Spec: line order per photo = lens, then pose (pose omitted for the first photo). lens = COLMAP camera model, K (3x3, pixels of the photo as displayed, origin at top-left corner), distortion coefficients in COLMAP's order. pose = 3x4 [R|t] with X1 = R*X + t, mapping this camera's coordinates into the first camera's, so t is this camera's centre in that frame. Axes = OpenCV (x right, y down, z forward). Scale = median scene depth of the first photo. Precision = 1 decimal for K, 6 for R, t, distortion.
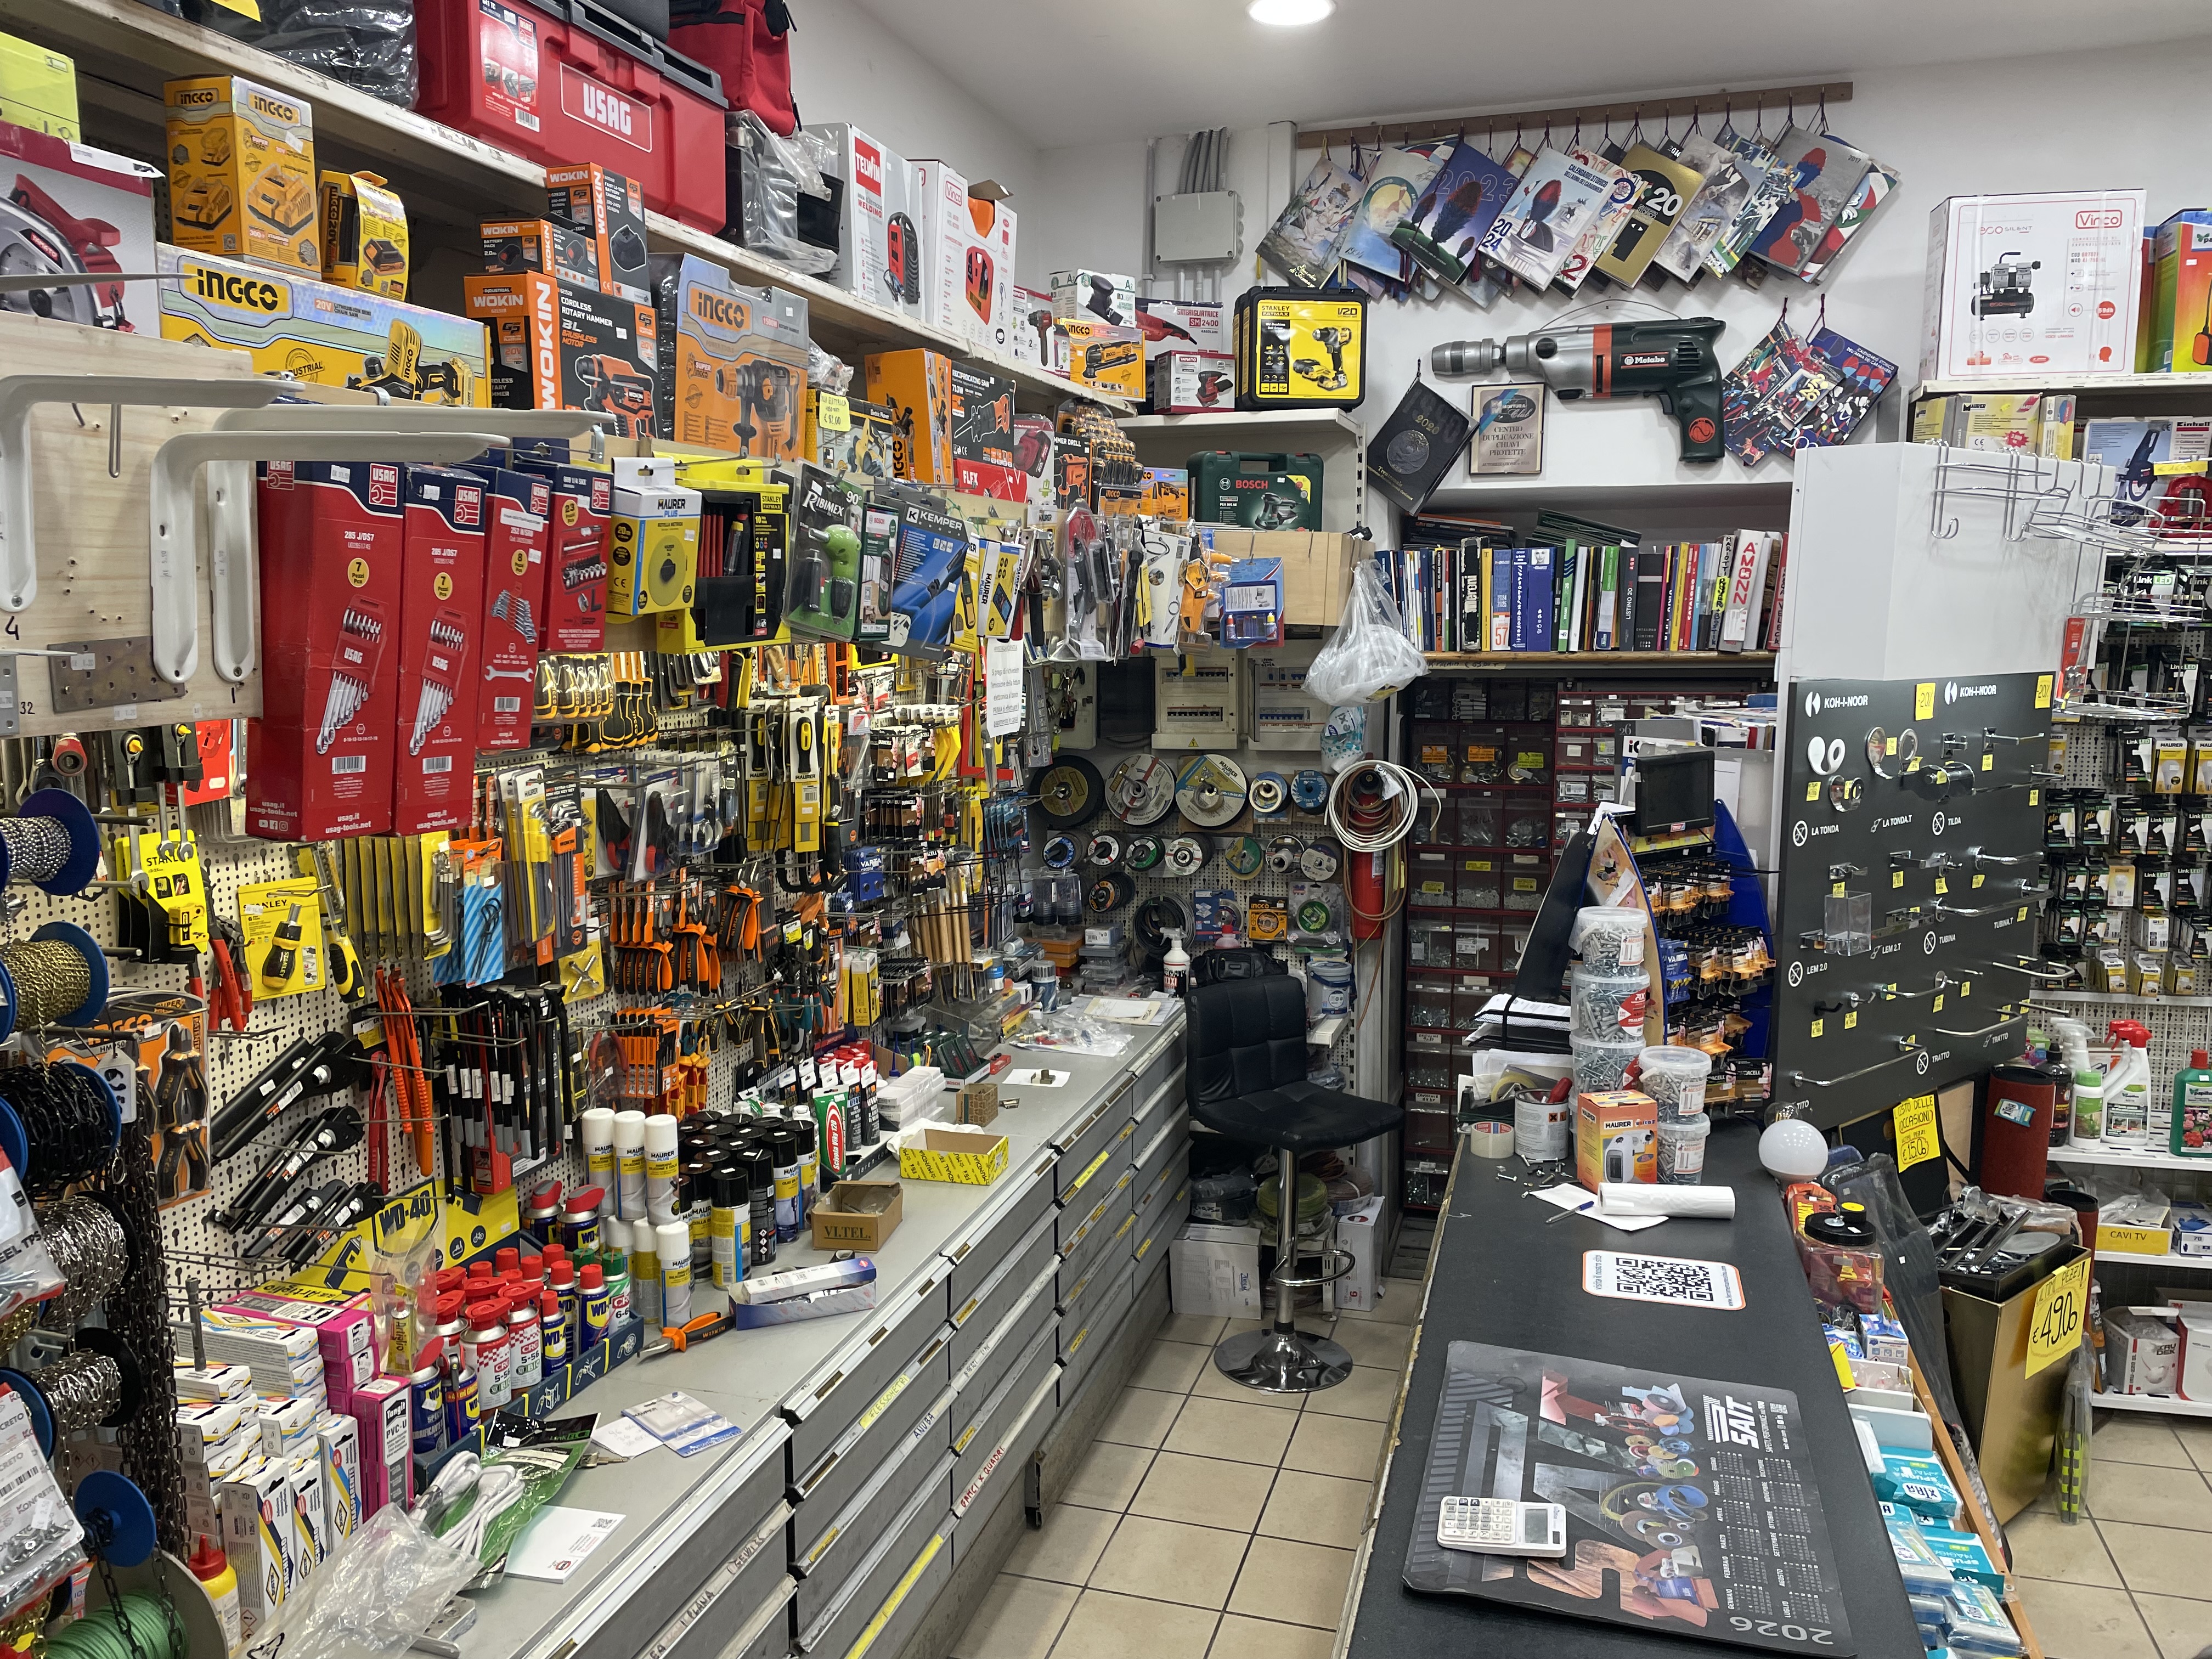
lens RADIAL K [[1662.2, 0, 1104.9], [0, 1662.2, 830.2], [0, 0, 1]] dist [0.085579, -0.106316]
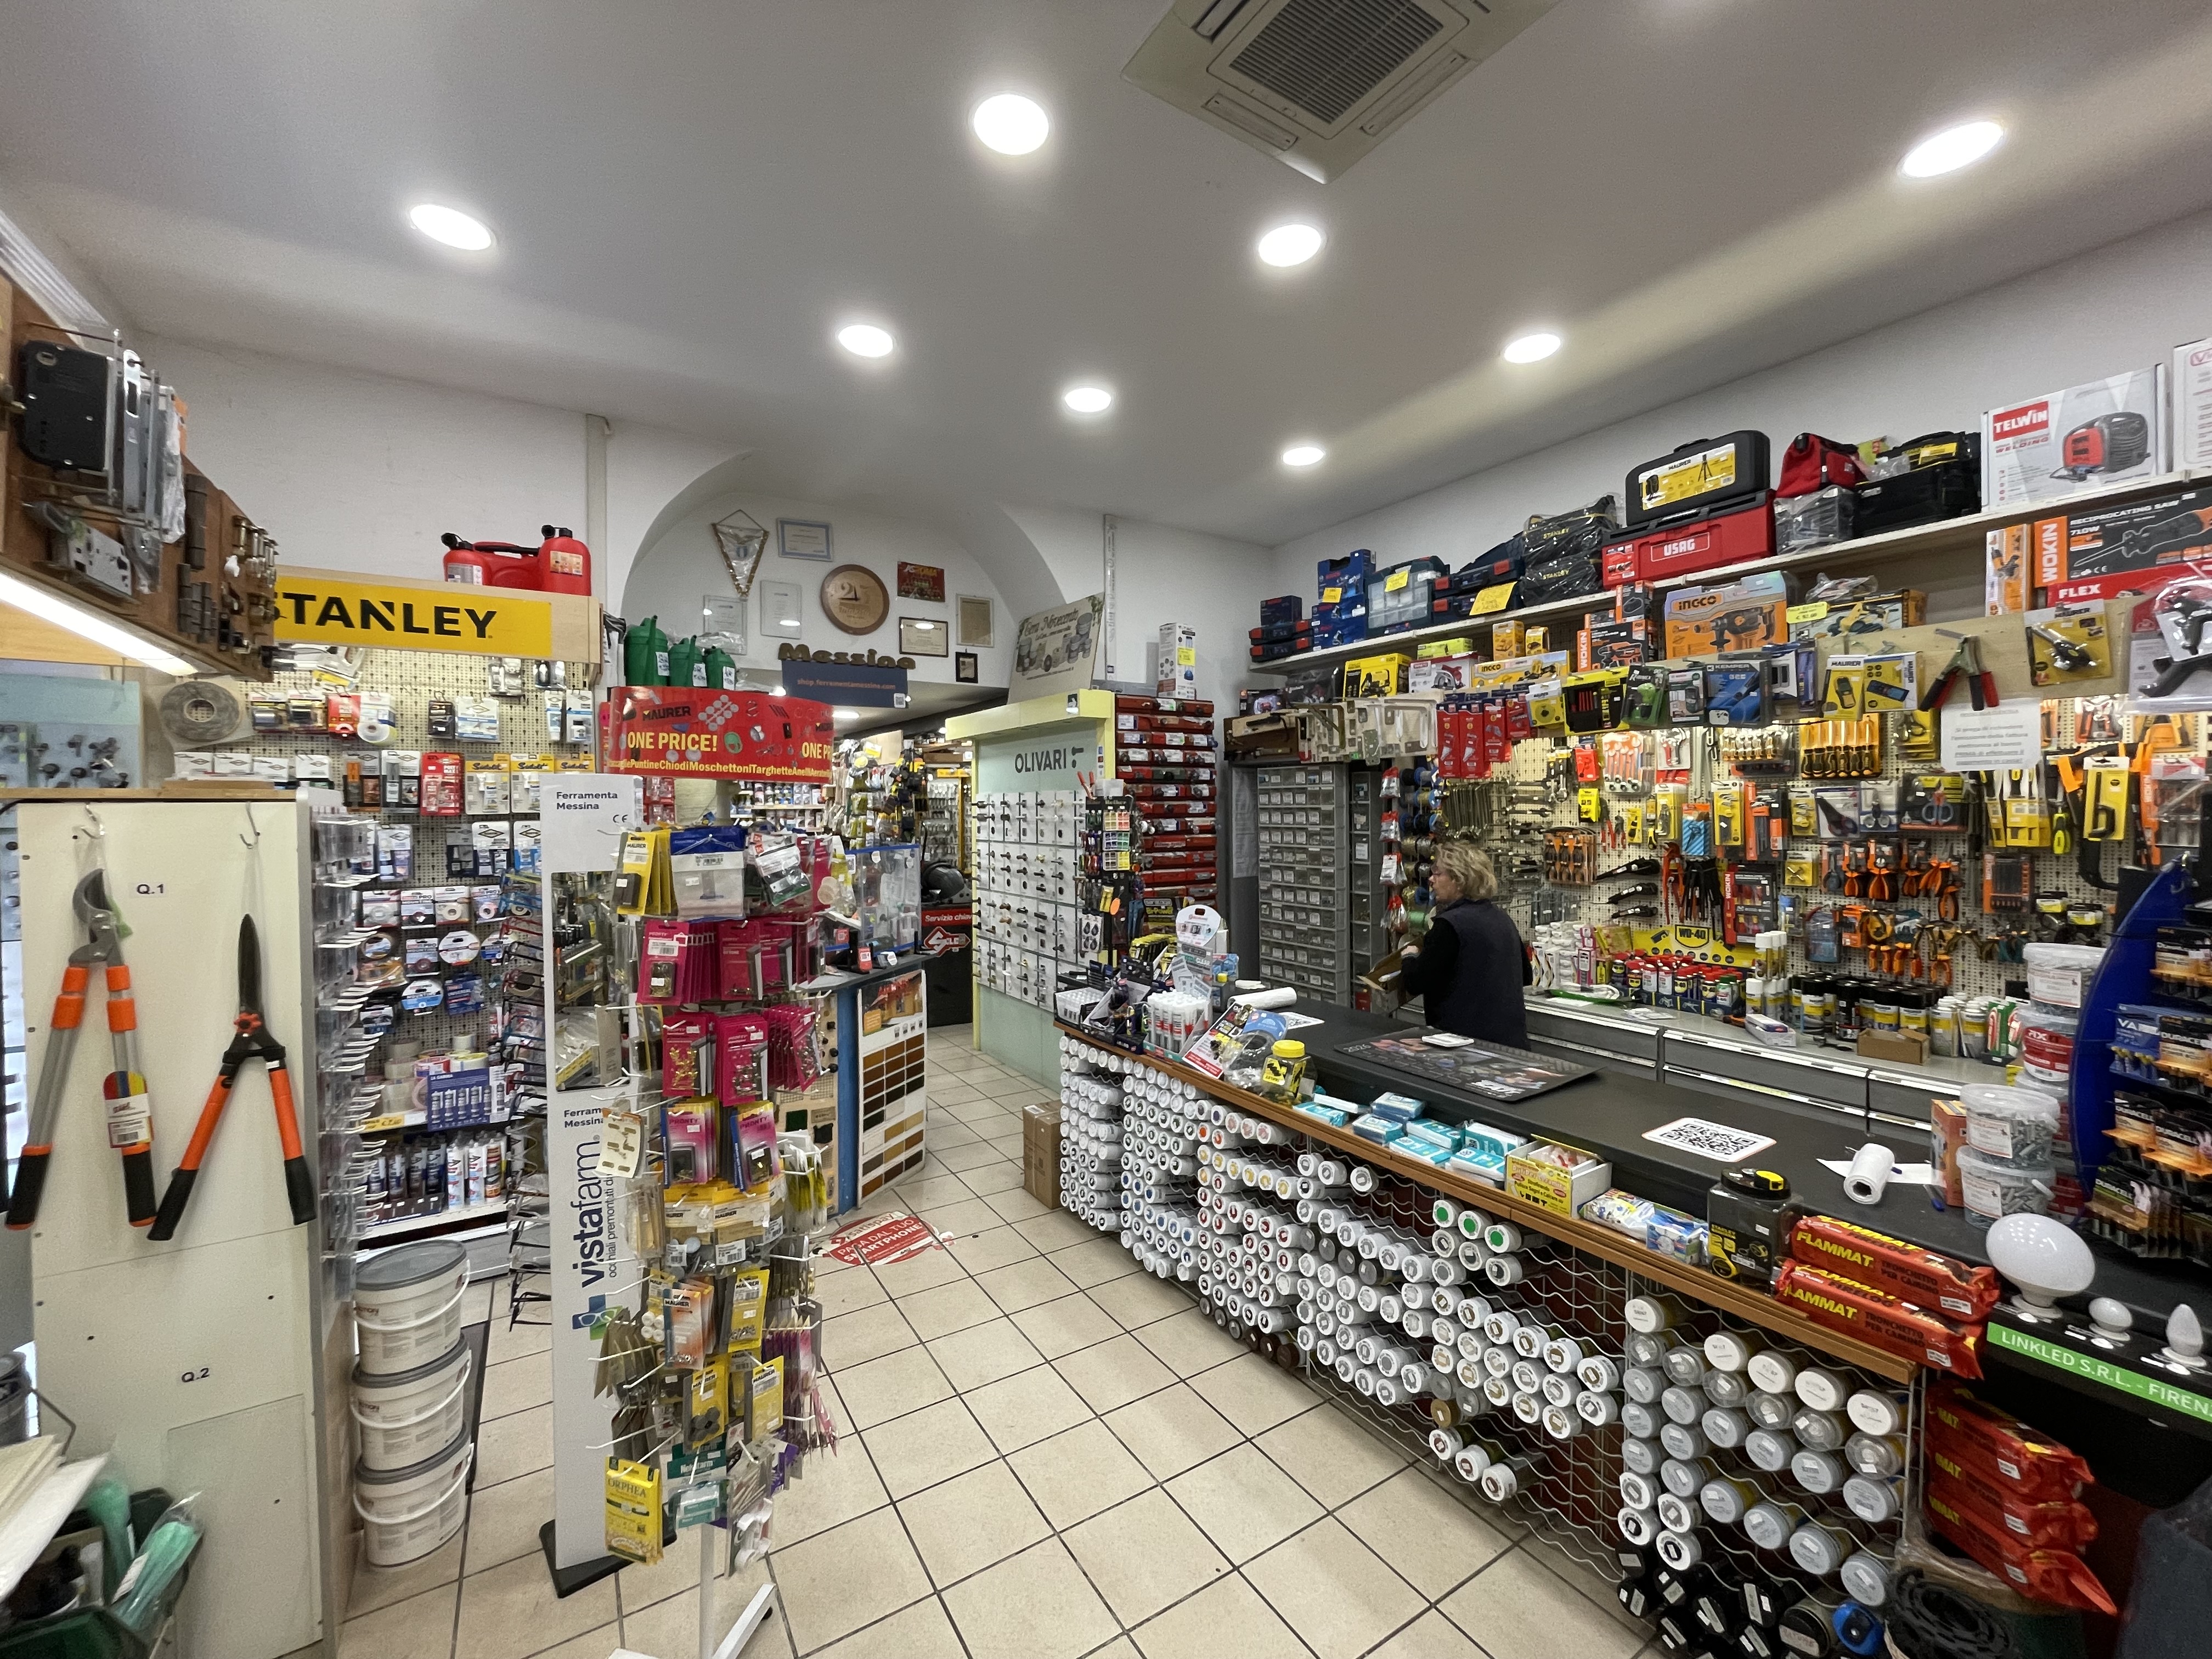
lens RADIAL K [[888.3, 0, 1104.9], [0, 888.3, 822.4], [0, 0, 1]] dist [-0.003155, -0.000375]
pose [[-0.660159, 0.022393, -0.750792, 0.795949], [-0.087978, 0.990370, 0.106897, -0.019834], [0.745956, 0.136622, -0.651832, 0.700150]]
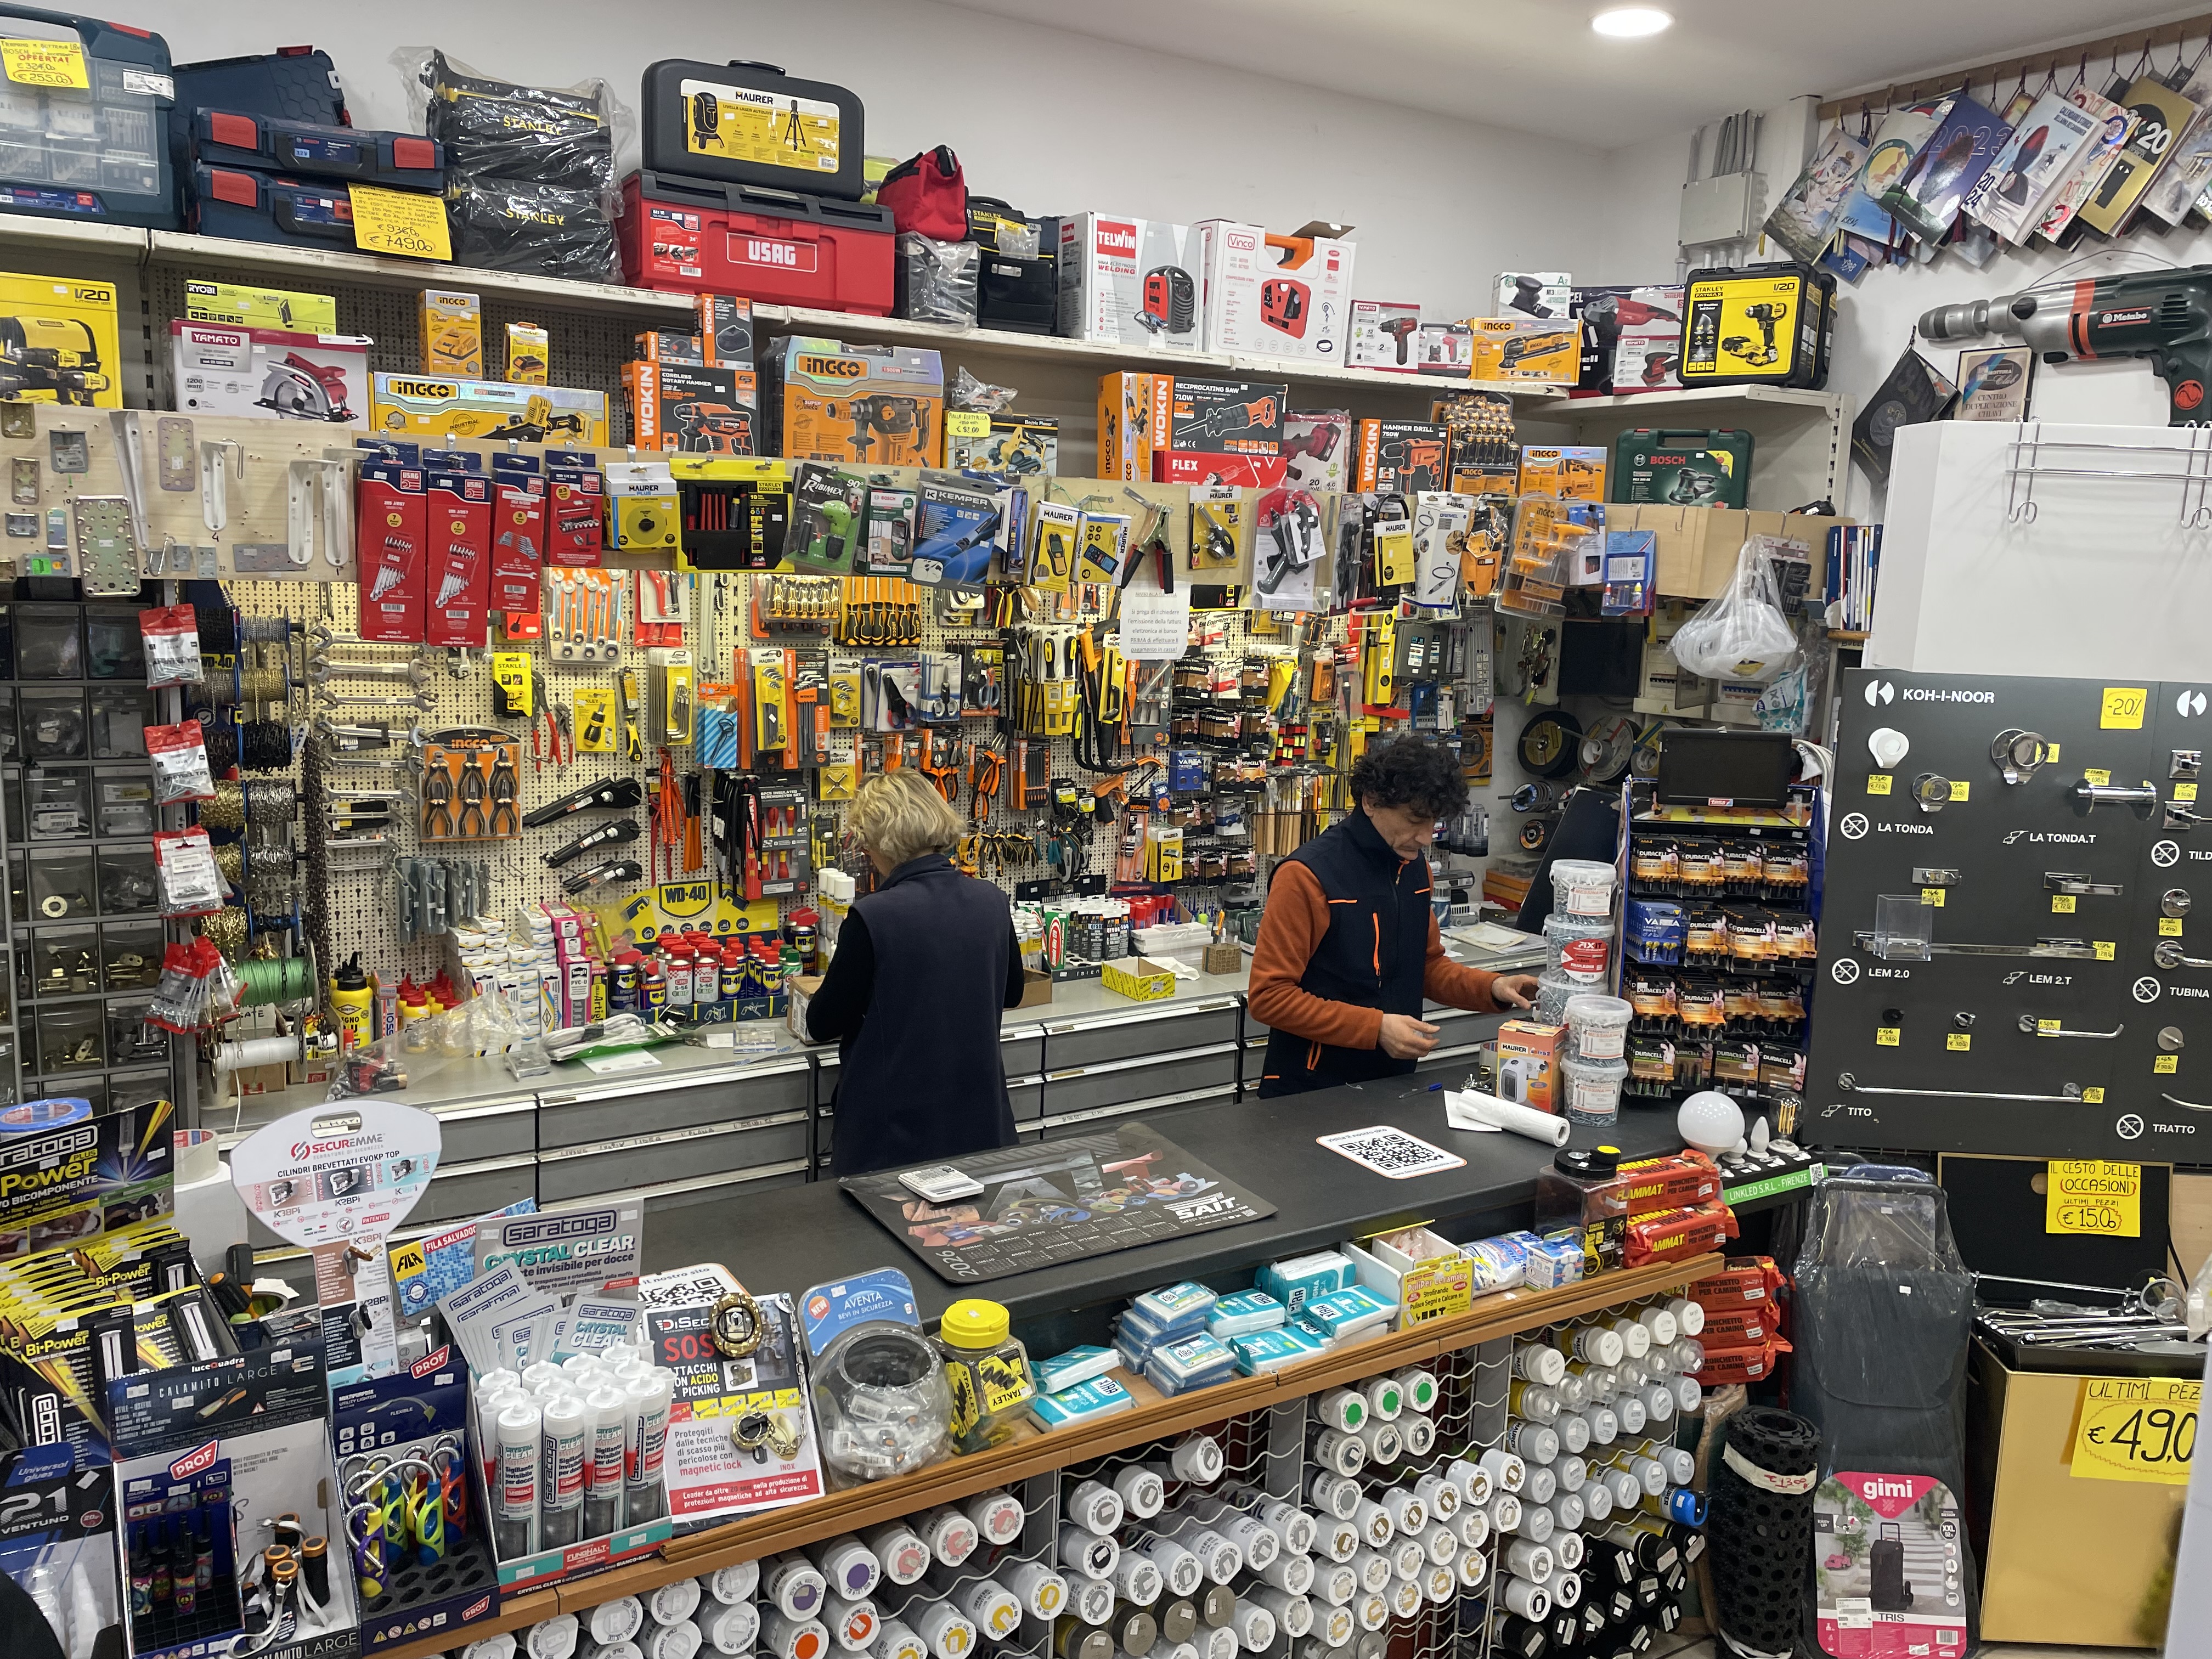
lens RADIAL K [[1662.2, 0, 1119.5], [0, 1662.2, 816.2], [0, 0, 1]] dist [0.085579, -0.106316]
pose [[0.742459, 0.131949, -0.656767, 0.604362], [-0.125202, 0.990466, 0.057453, -0.005070], [0.658087, 0.039573, 0.751901, -0.005807]]
